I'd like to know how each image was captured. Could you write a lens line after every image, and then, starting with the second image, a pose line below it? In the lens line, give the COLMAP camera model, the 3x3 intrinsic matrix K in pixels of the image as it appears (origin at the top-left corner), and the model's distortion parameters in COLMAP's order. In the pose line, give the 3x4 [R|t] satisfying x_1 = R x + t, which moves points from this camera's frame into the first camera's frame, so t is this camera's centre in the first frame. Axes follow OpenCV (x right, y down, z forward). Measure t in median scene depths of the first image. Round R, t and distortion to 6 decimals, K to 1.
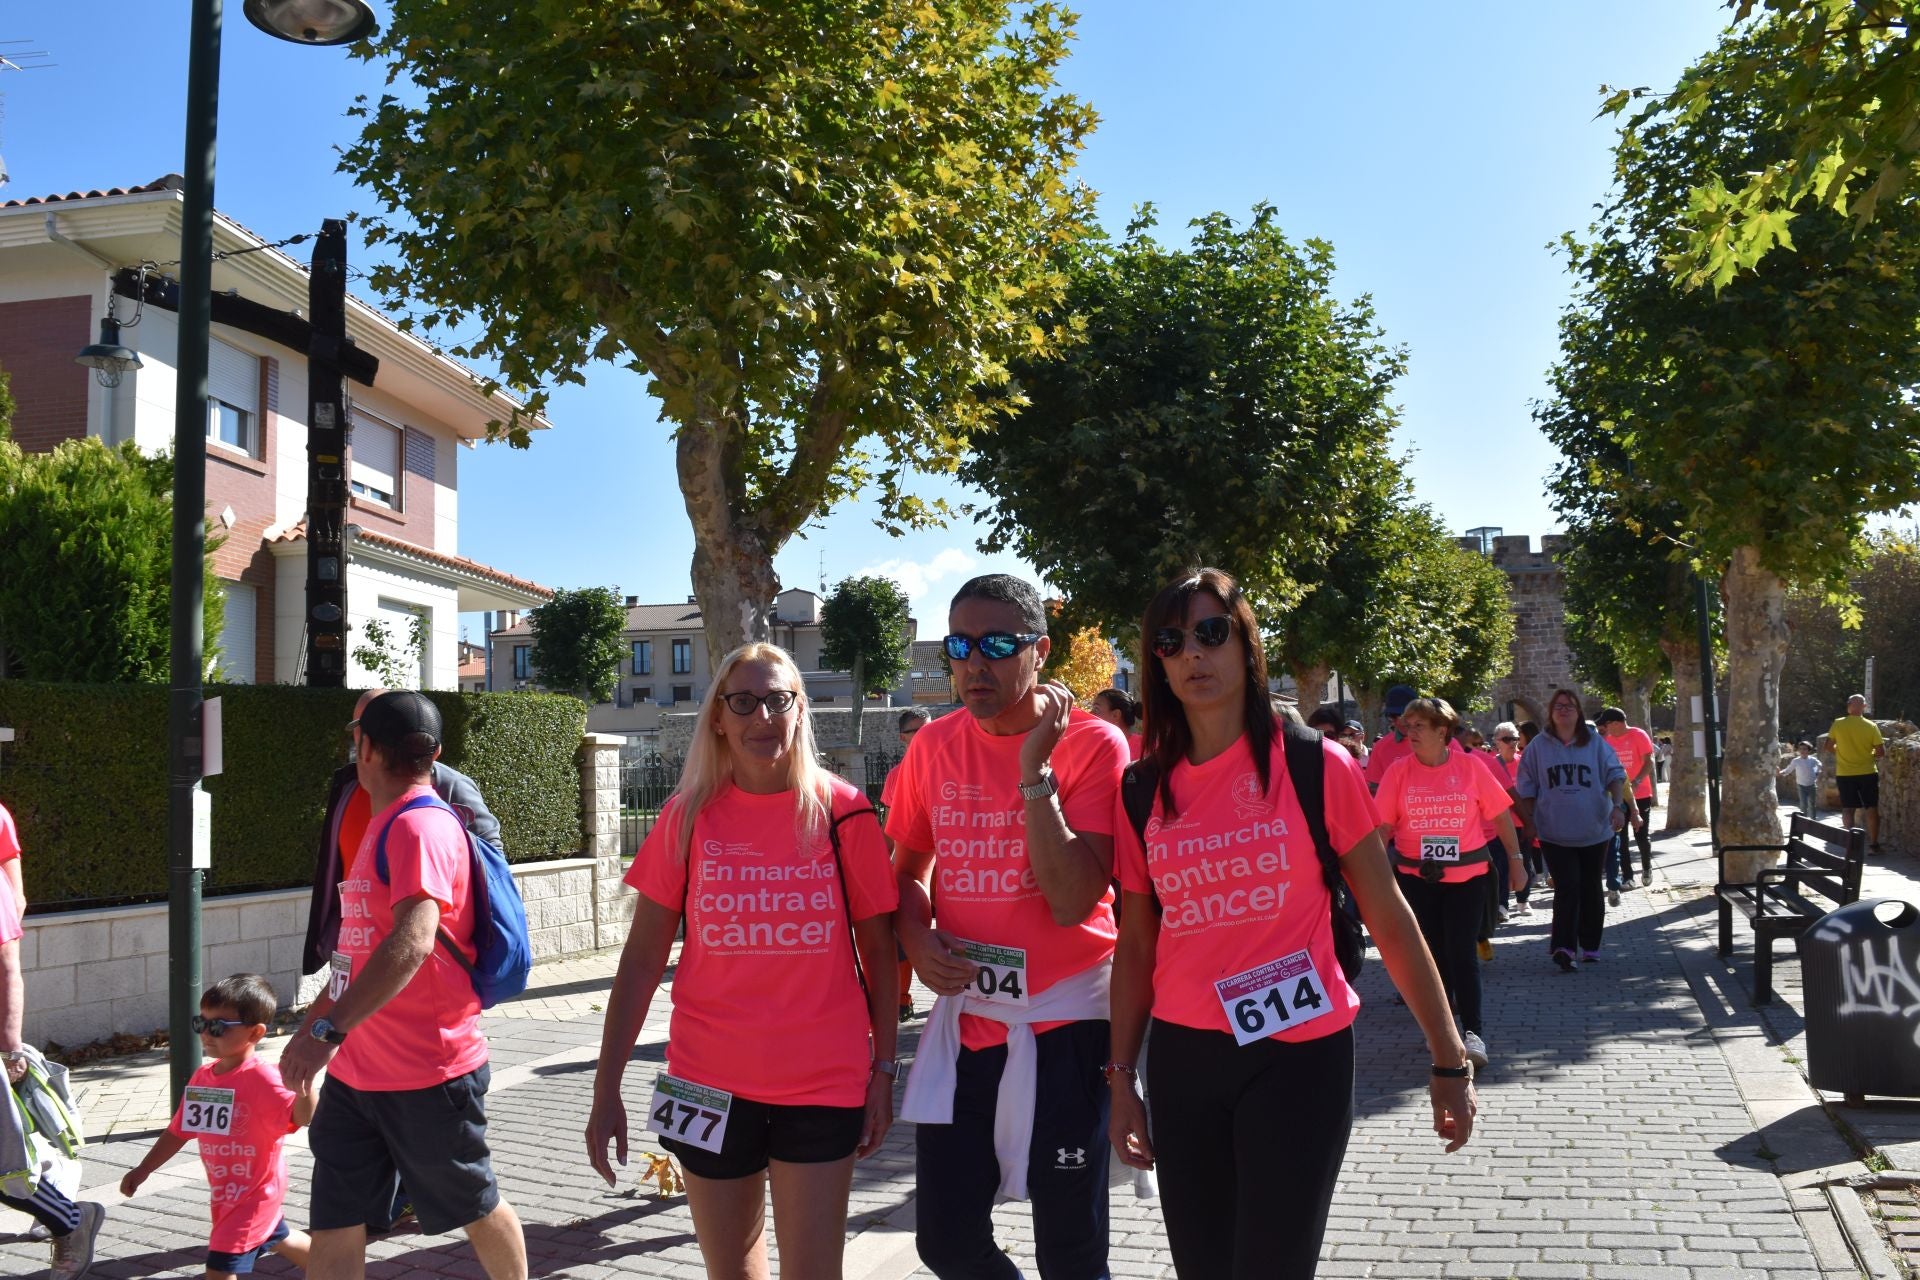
lens RADIAL K [[1508.6, 0, 951.8], [0, 1508.6, 633.6], [0, 0, 1]] dist [-0.097943, 0.025867]
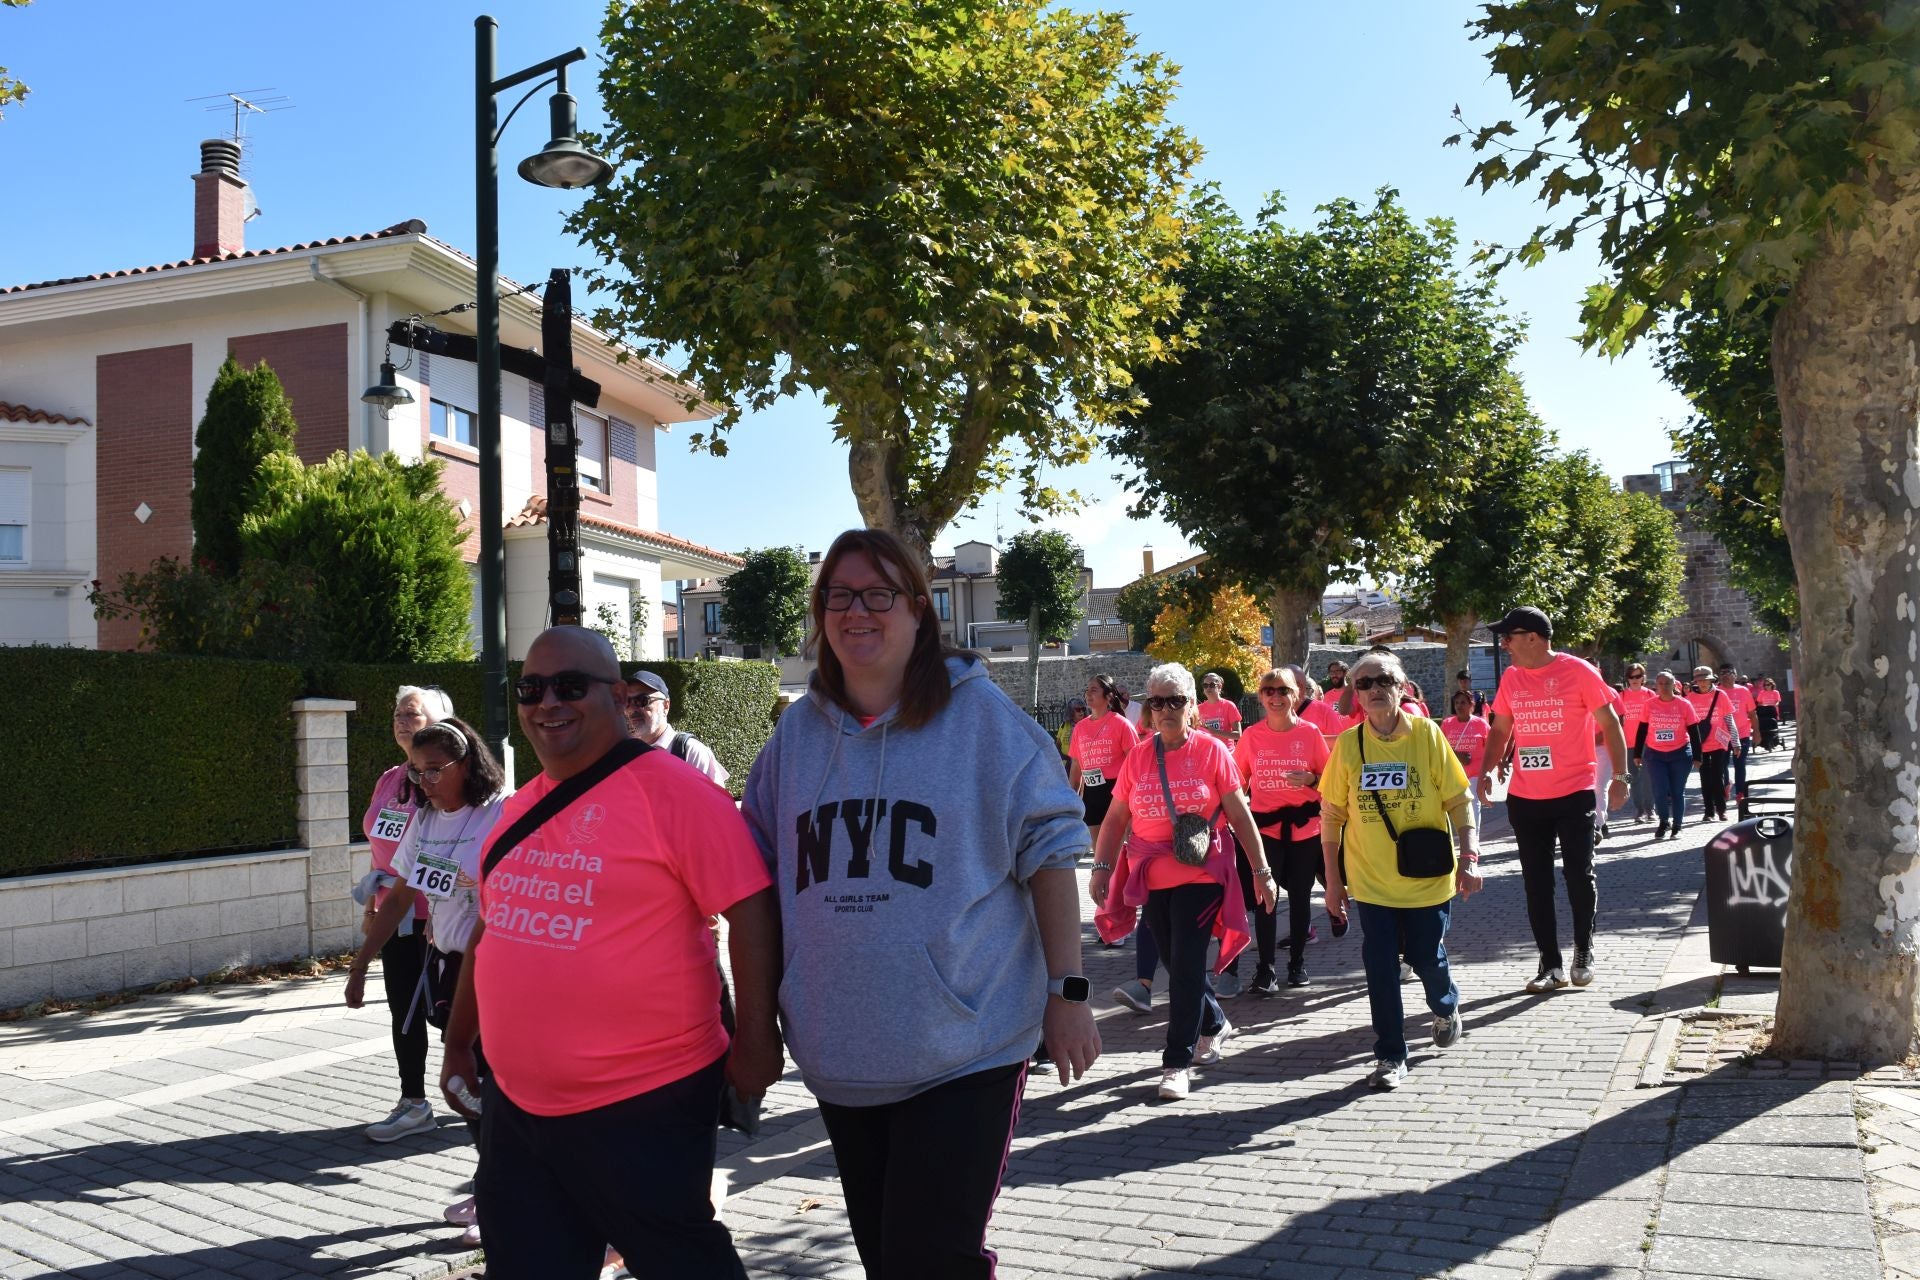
lens RADIAL K [[1593.1, 0, 954.4], [0, 1593.1, 632.4], [0, 0, 1]] dist [-0.093770, 0.025237]
pose [[0.992187, -0.017758, -0.123489, 0.046983], [0.022493, 0.999060, 0.037055, -0.023676], [0.122715, -0.039543, 0.991654, -0.219702]]
